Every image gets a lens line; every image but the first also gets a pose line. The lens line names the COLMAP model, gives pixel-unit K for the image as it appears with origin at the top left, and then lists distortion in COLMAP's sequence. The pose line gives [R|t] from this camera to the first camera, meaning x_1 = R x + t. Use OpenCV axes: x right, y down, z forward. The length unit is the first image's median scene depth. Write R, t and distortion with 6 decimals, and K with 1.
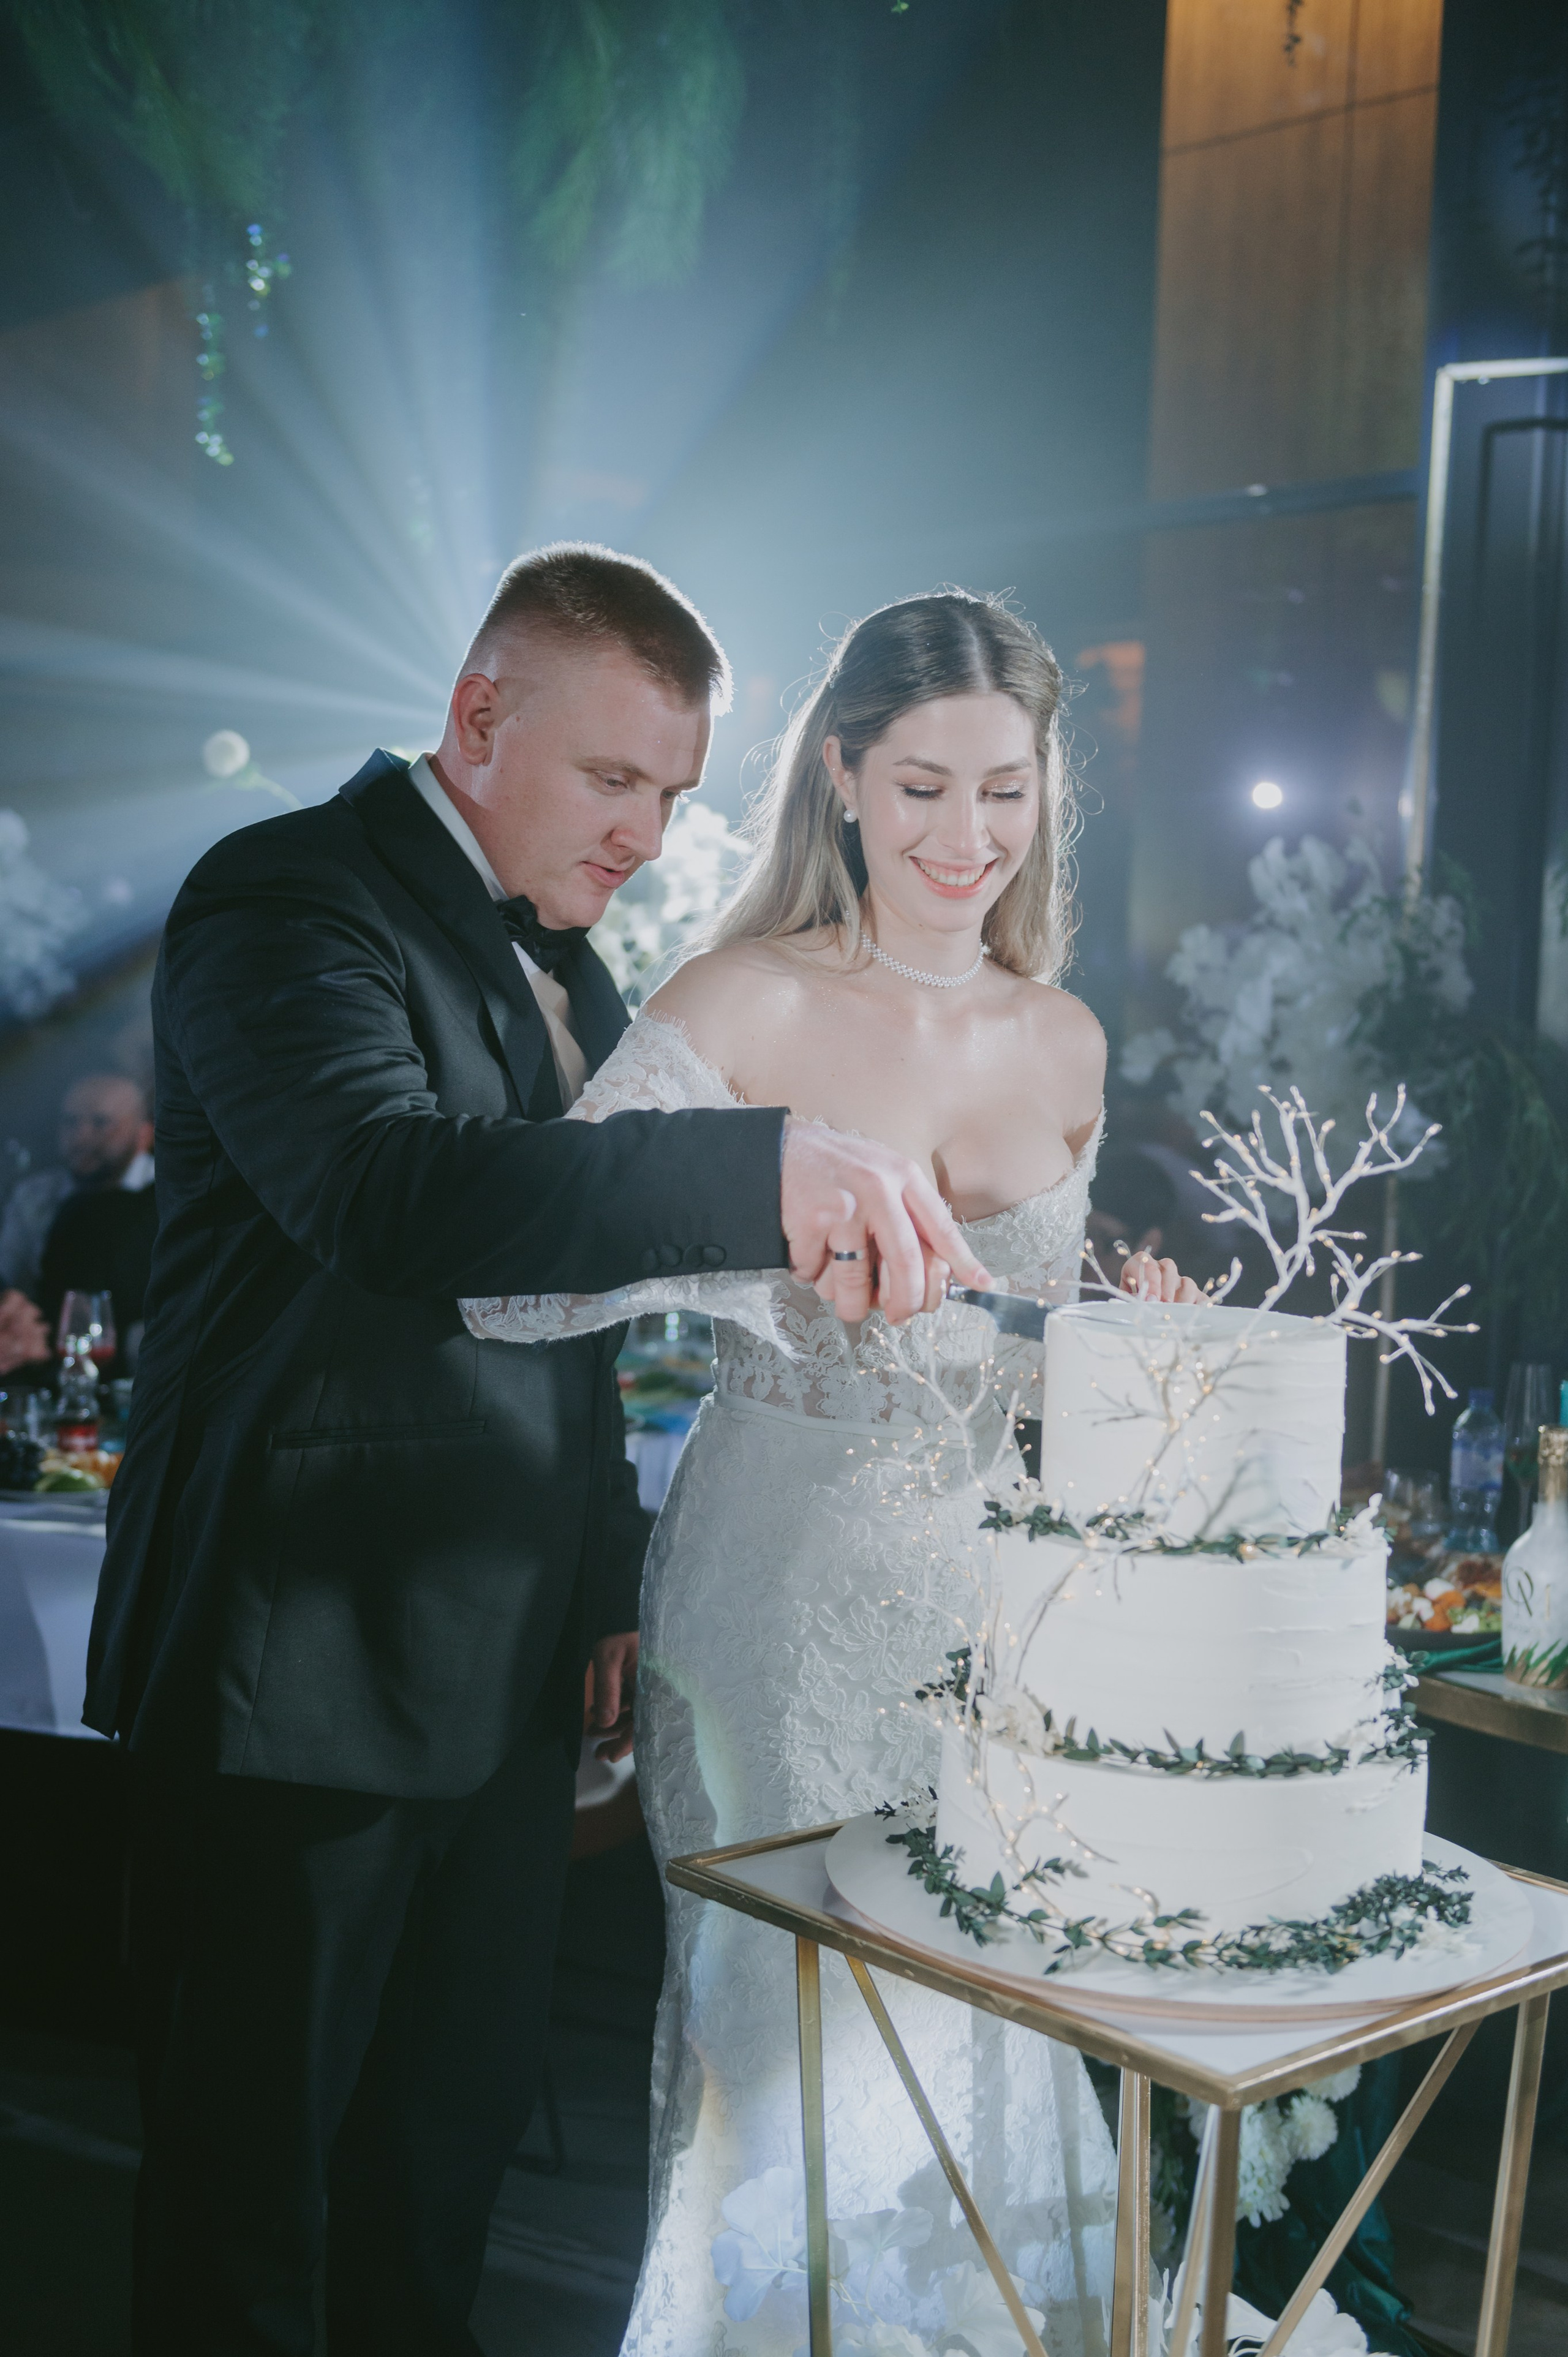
lens RADIAL K [[2814.5, 0, 767.3], [0, 2814.5, 1188.2], [0, 0, 1]] dist [-0.002520, -0.007204]
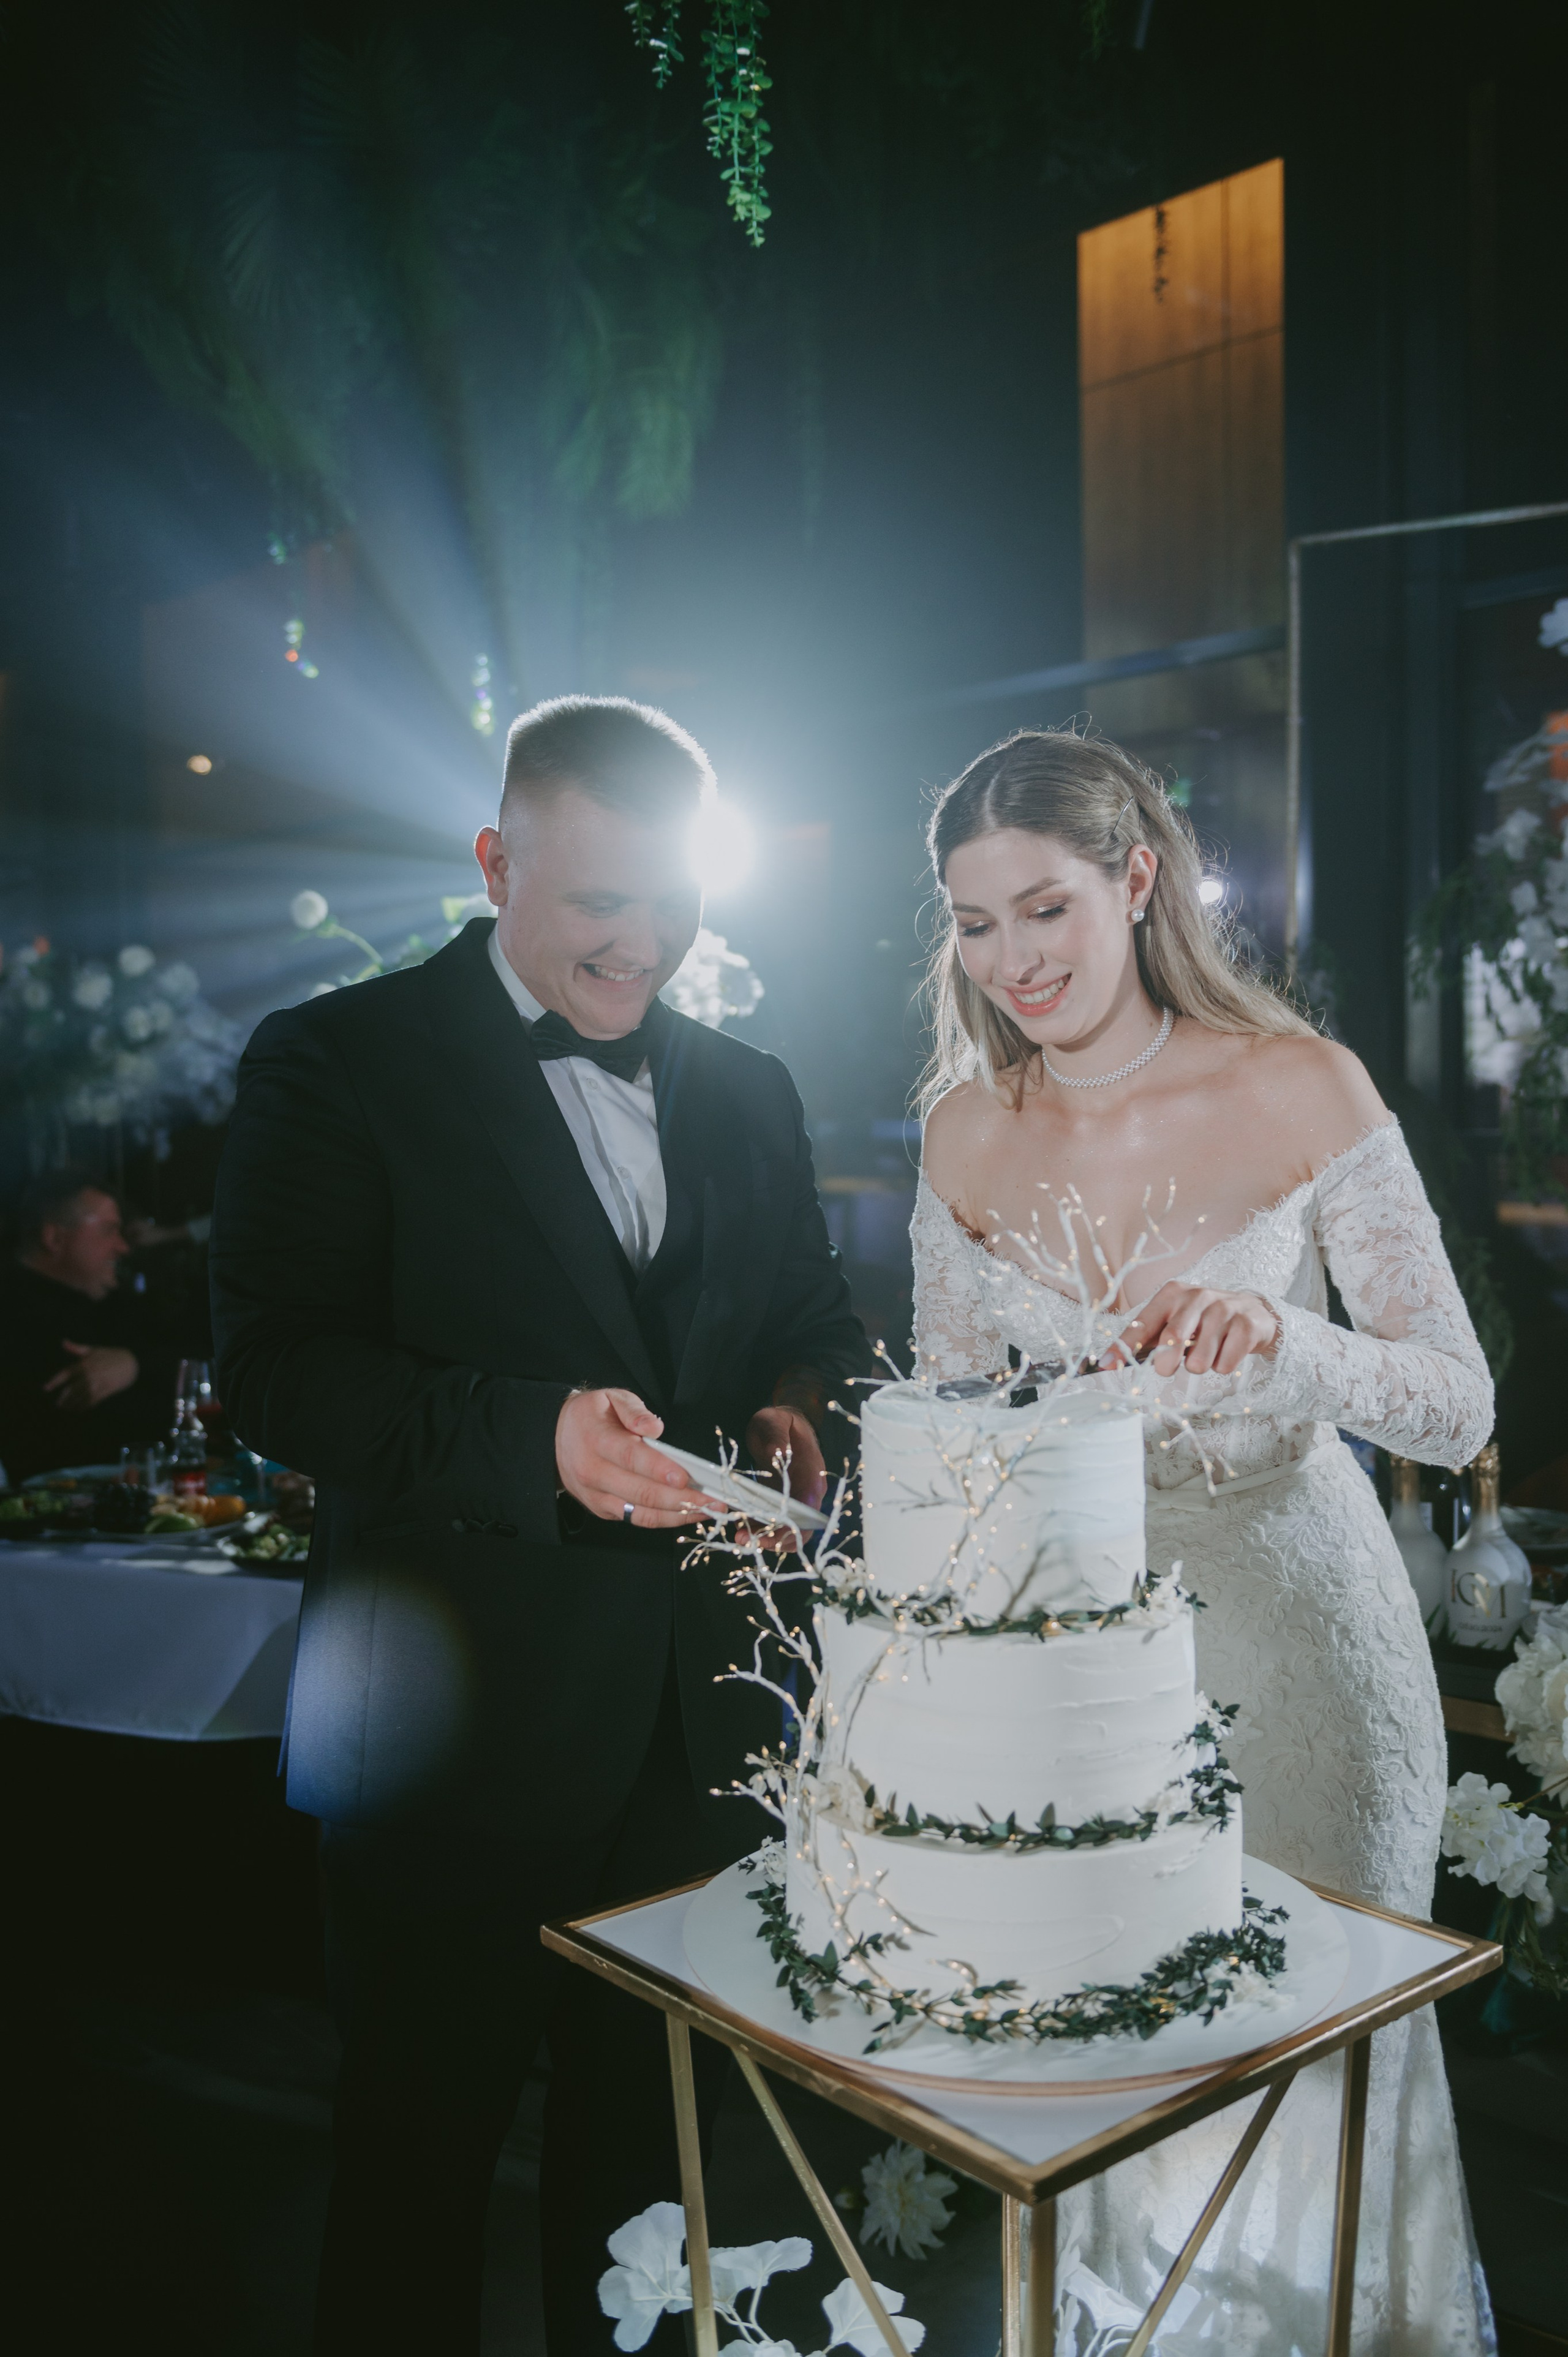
lens RADIAL K [[2140.1, 0, 780.1], [0, 2140.1, 1182.4], [0, 0, 1]] dist [-0.021359, -0.001816]
pose [[0.997979, -0.050742, -0.038262, 0.108763], [0.050212, 0.998630, -0.014700, -0.029730], [0.038956, 0.012749, 0.999160, 0.199891]]
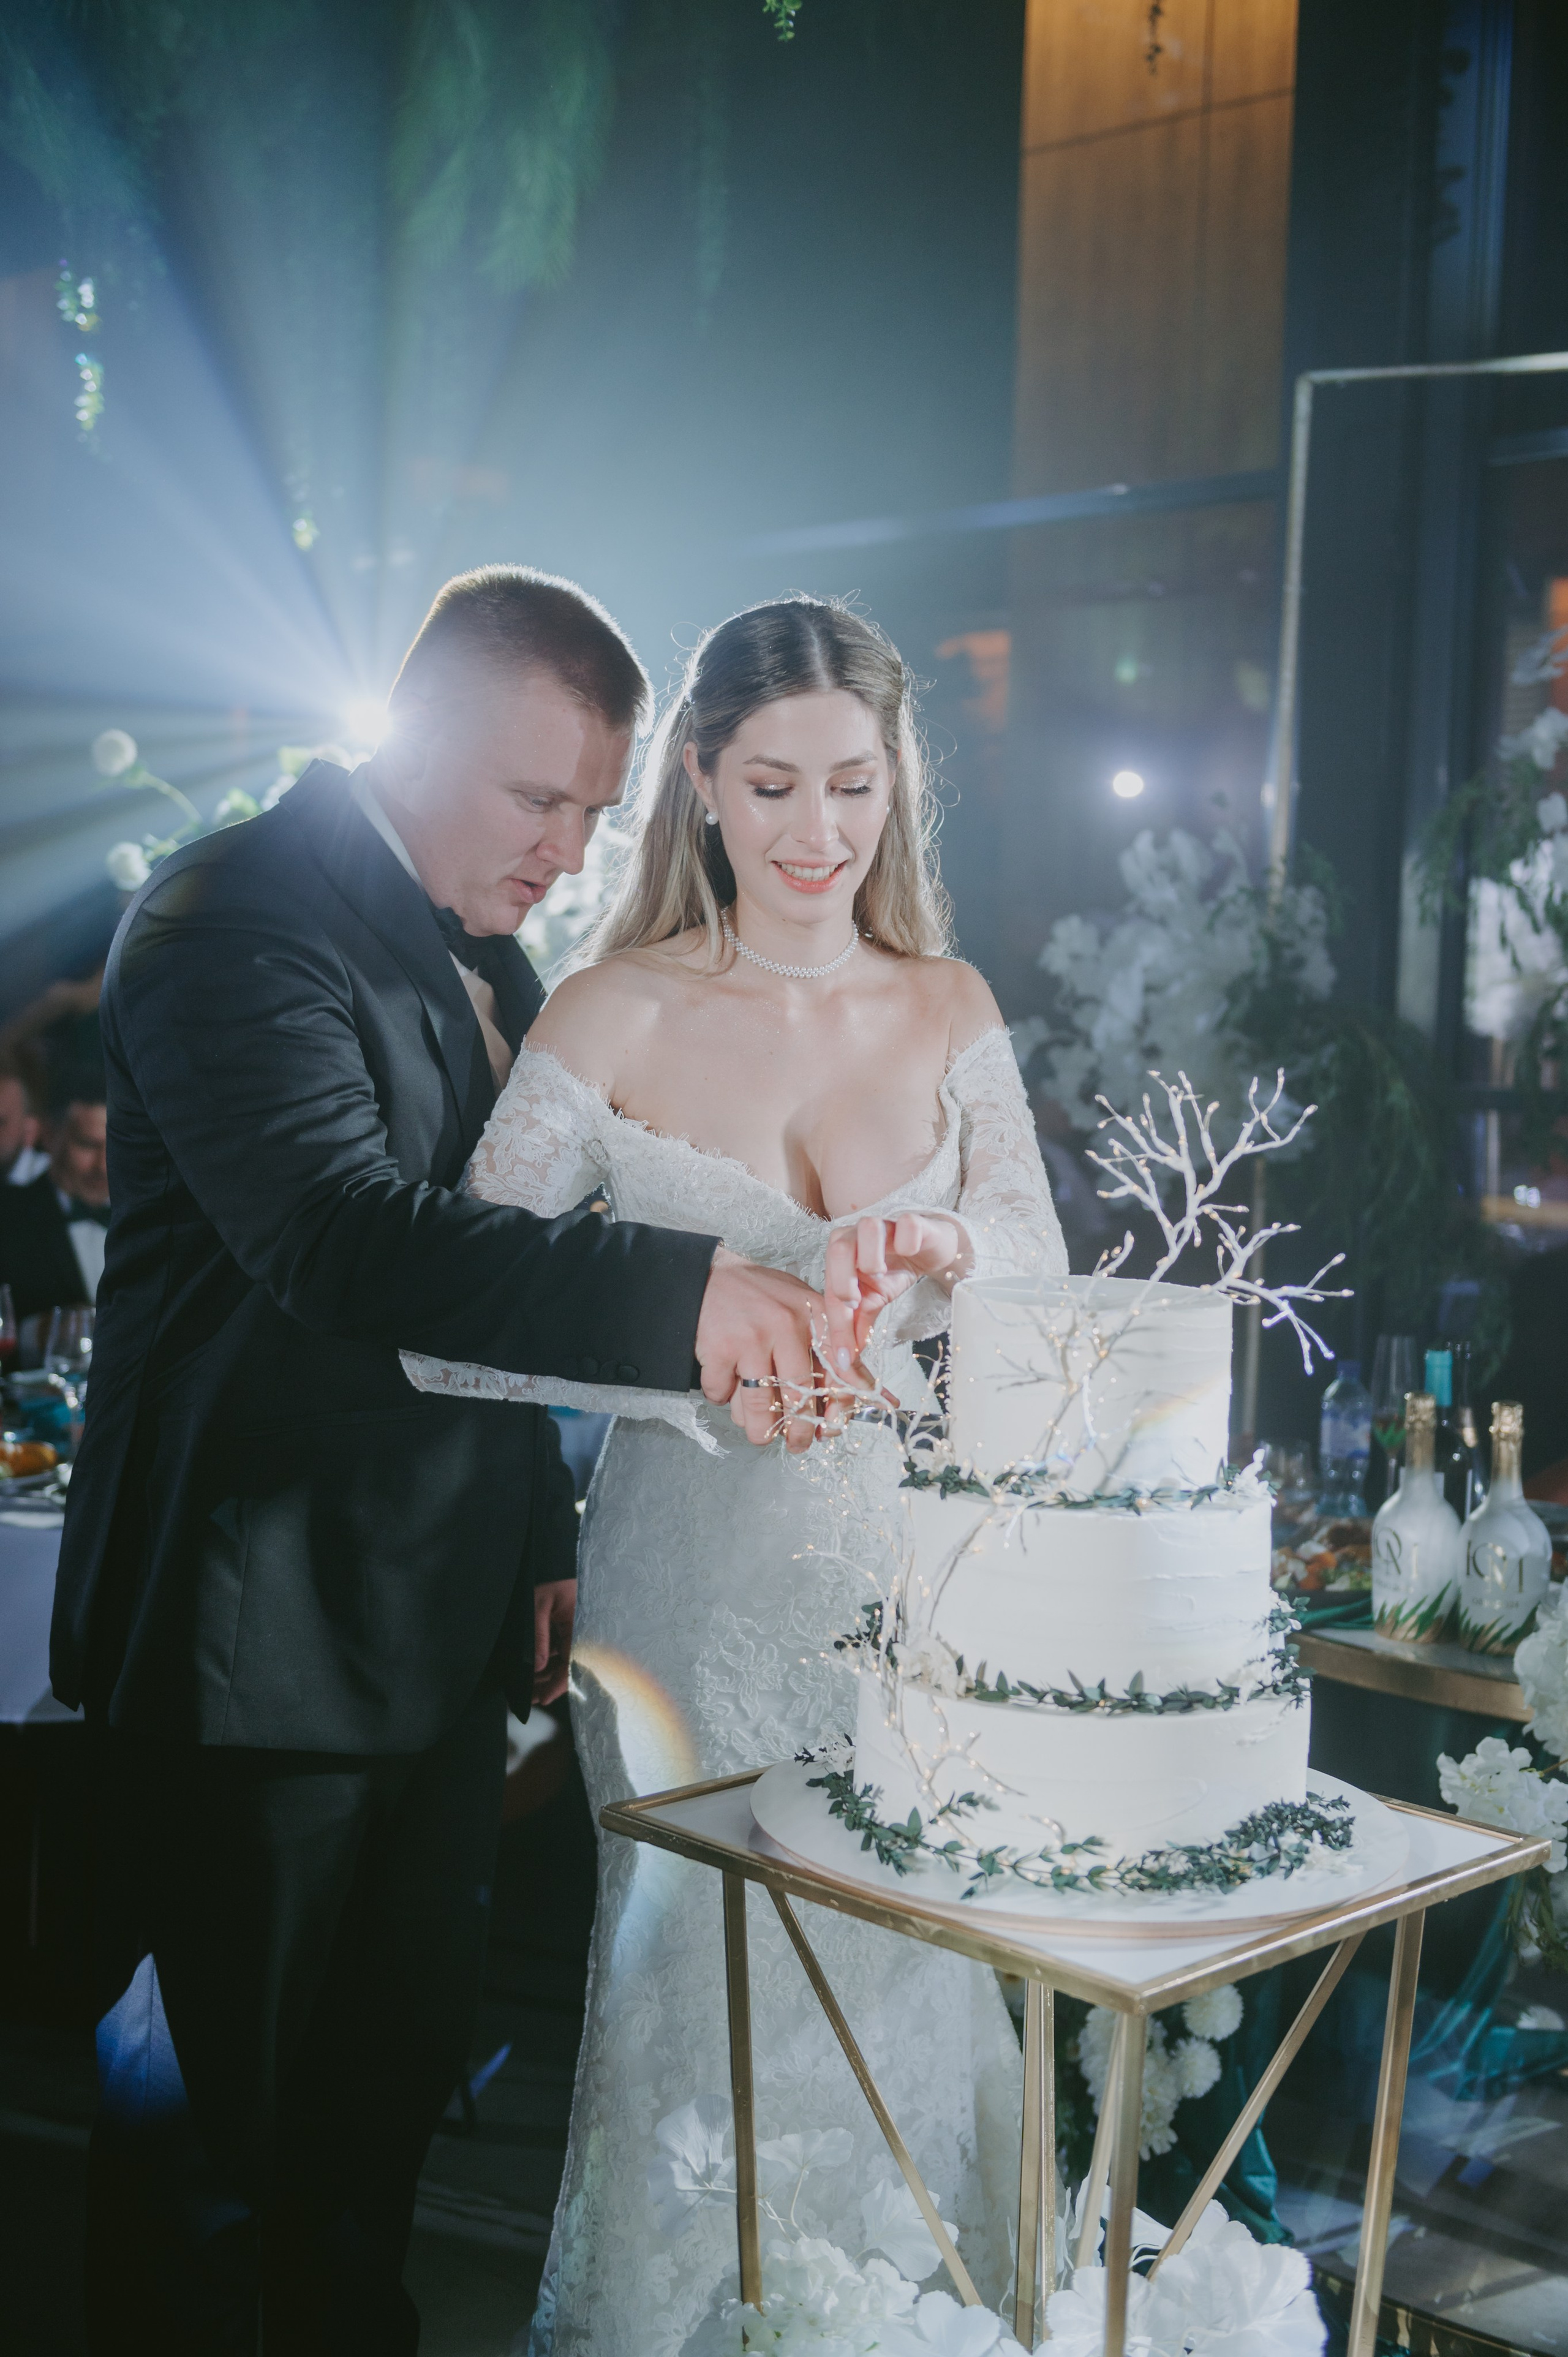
lens RADIAL K [[2827.5, 0, 764.6], [0, 2827.5, 1201.3], [0, 0, 1]] dist [-0.003150, -0.007455]
pose [[0.998787, -0.010820, 0.048035, -0.024334], [0.010438, 0.999912, 0.008199, 0.003051], [-0.048119, -0.007688, 0.998812, -0.069423]]
